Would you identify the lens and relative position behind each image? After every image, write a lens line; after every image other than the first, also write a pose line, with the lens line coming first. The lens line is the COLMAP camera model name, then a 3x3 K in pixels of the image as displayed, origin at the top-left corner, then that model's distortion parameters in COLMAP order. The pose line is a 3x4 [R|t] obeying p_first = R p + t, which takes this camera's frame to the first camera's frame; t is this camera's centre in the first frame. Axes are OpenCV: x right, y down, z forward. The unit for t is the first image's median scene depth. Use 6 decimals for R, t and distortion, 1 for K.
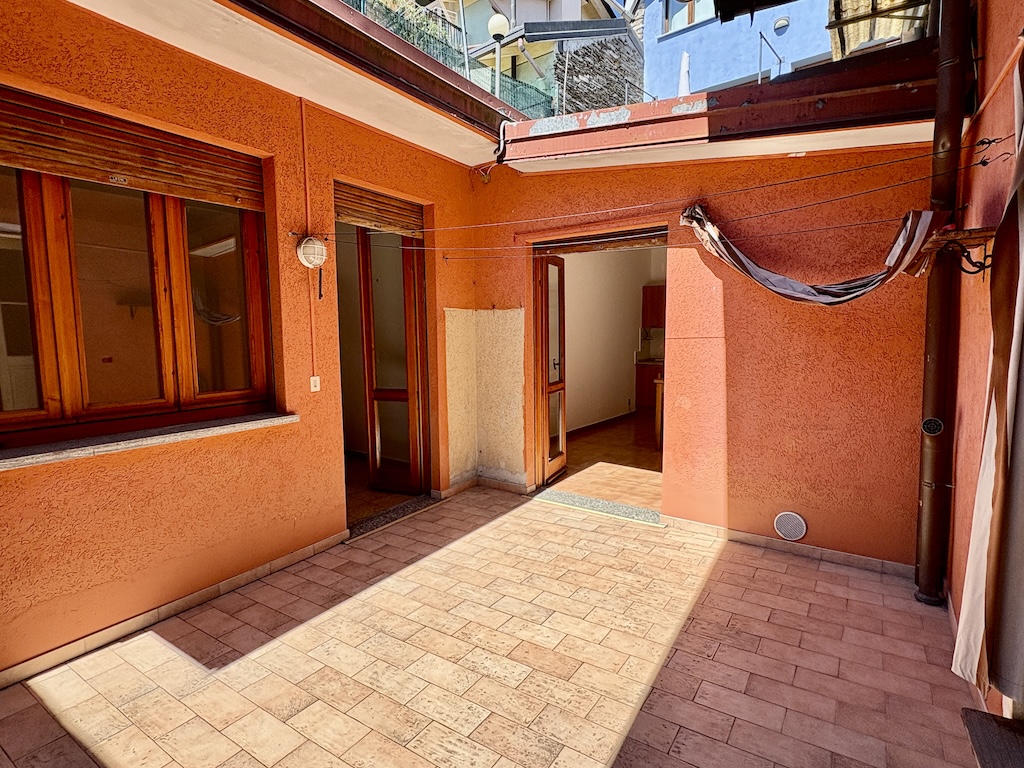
lens RADIAL K [[538.6, 0, 512.0], [0, 538.6, 384.0], [0, 0, 1]] dist [0.002189, -0.000040]
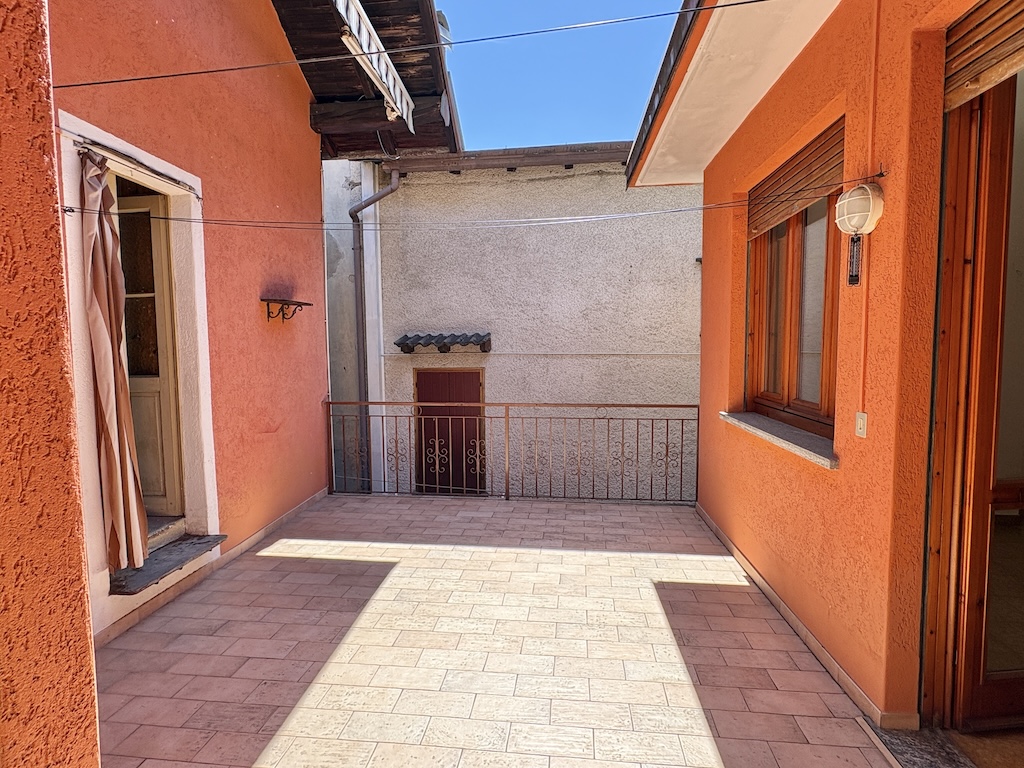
lens RADIAL K [[540.1, 0, 511.5], [0, 540.1, 387.1], [0, 0, 1]] dist [0.000846, -0.000005]
pose [[-0.889726, 0.053604, -0.453337, 0.245203], [-0.026150, 0.985466, 0.167846, -0.125871], [0.455746, 0.161191, -0.875393, 1.255571]]
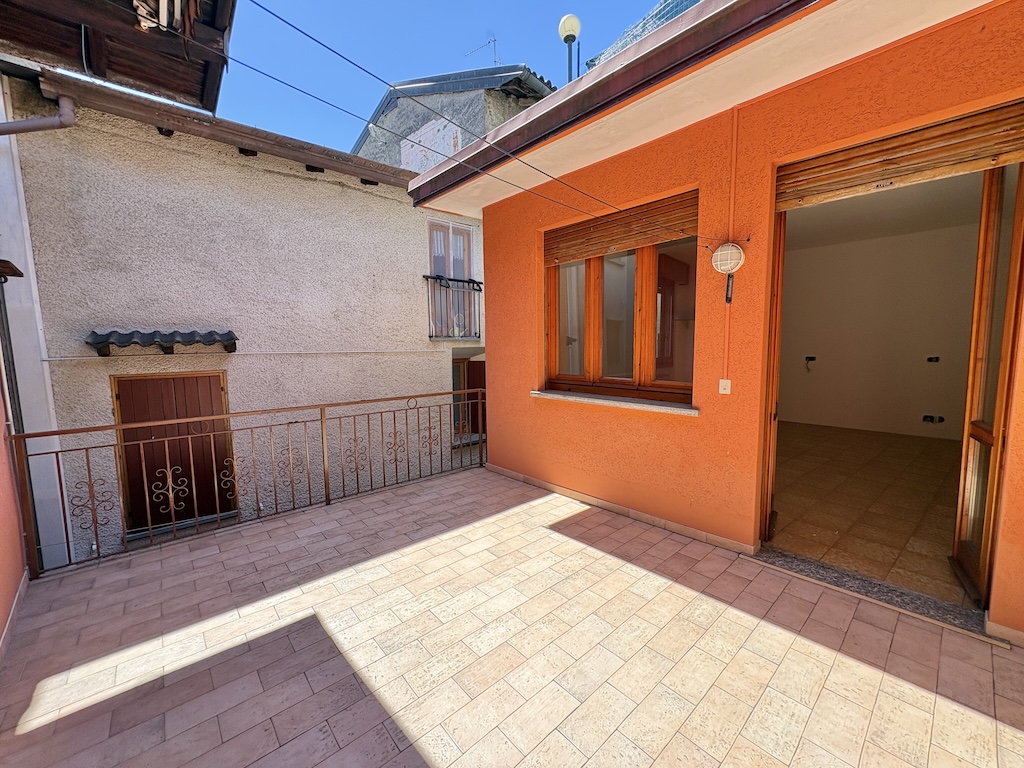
lens RADIAL K [[408.9, 0, 512.0], [0, 408.9, 384.0], [0, 0, 1]] dist [0.000901, 0.000233]
pose [[-0.254365, 0.111077, -0.960708, 0.458571], [-0.078193, 0.987768, 0.134908, -0.073777], [0.963942, 0.109437, -0.242568, 0.740351]]
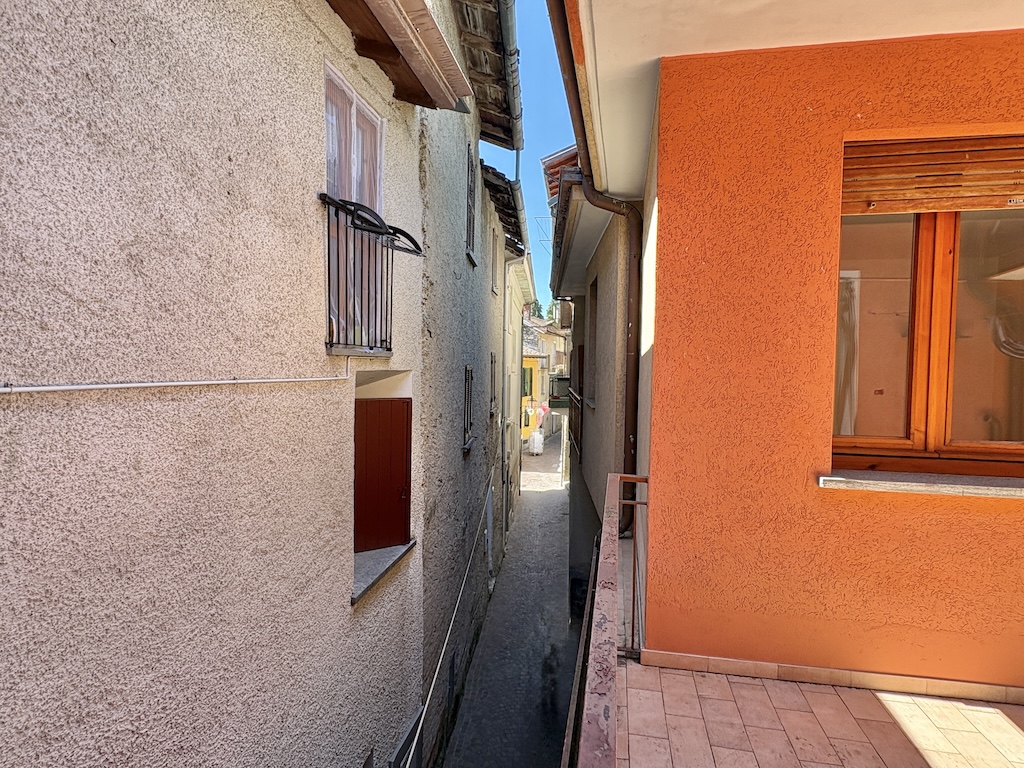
lens RADIAL K [[537.1, 0, 511.5], [0, 537.1, 382.9], [0, 0, 1]] dist [0.000479, -0.000391]
pose [[0.382240, 0.051747, -0.922613, -0.140713], [-0.109698, 0.993912, 0.010298, 0.008281], [0.917529, 0.097272, 0.385590, -0.075733]]
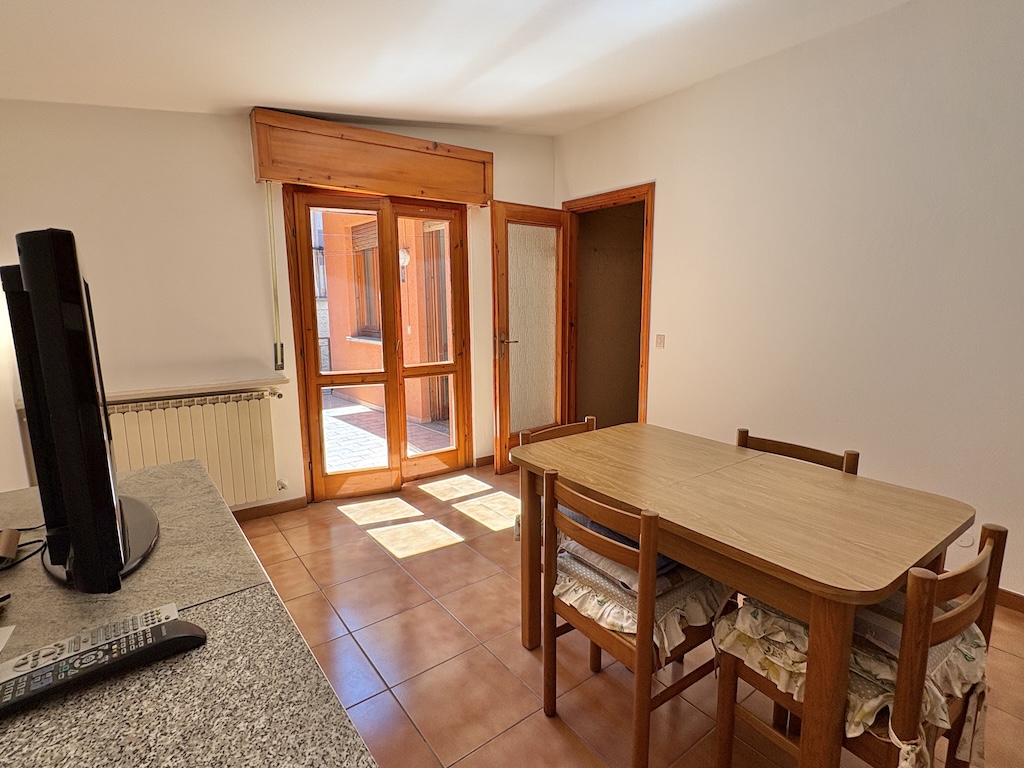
lens RADIAL K [[509.1, 0, 512.0], [0, 509.1, 384.0], [0, 0, 1]] dist [-0.000306, -0.000064]
pose [[-0.305855, 0.165619, -0.937562, 1.092619], [-0.081324, 0.976610, 0.199047, -0.178828], [0.948599, 0.137126, -0.285232, 1.719440]]
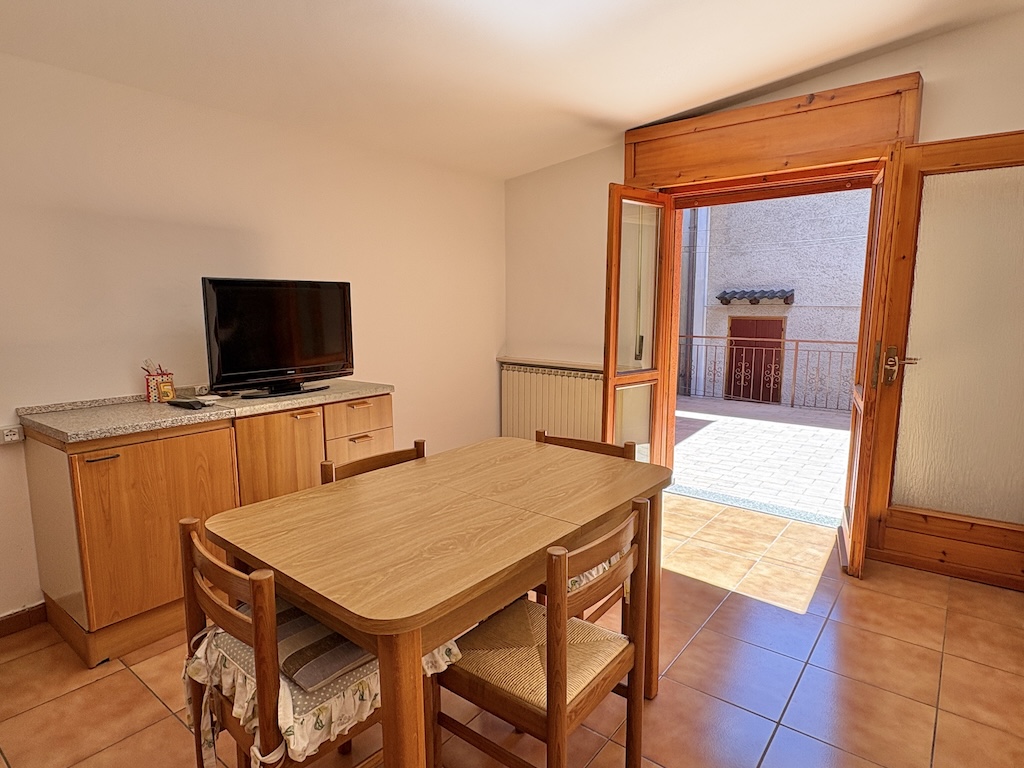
lens RADIAL K [[584.8, 0, 509.9], [0, 584.8, 384.8], [0, 0, 1]] dist [-0.001062, 0.000004]
pose [[-0.998633, 0.005350, 0.051990, 0.566293], [0.017571, 0.971213, 0.237562, -0.218140], [-0.049223, 0.238151, -0.969980, 2.196770]]
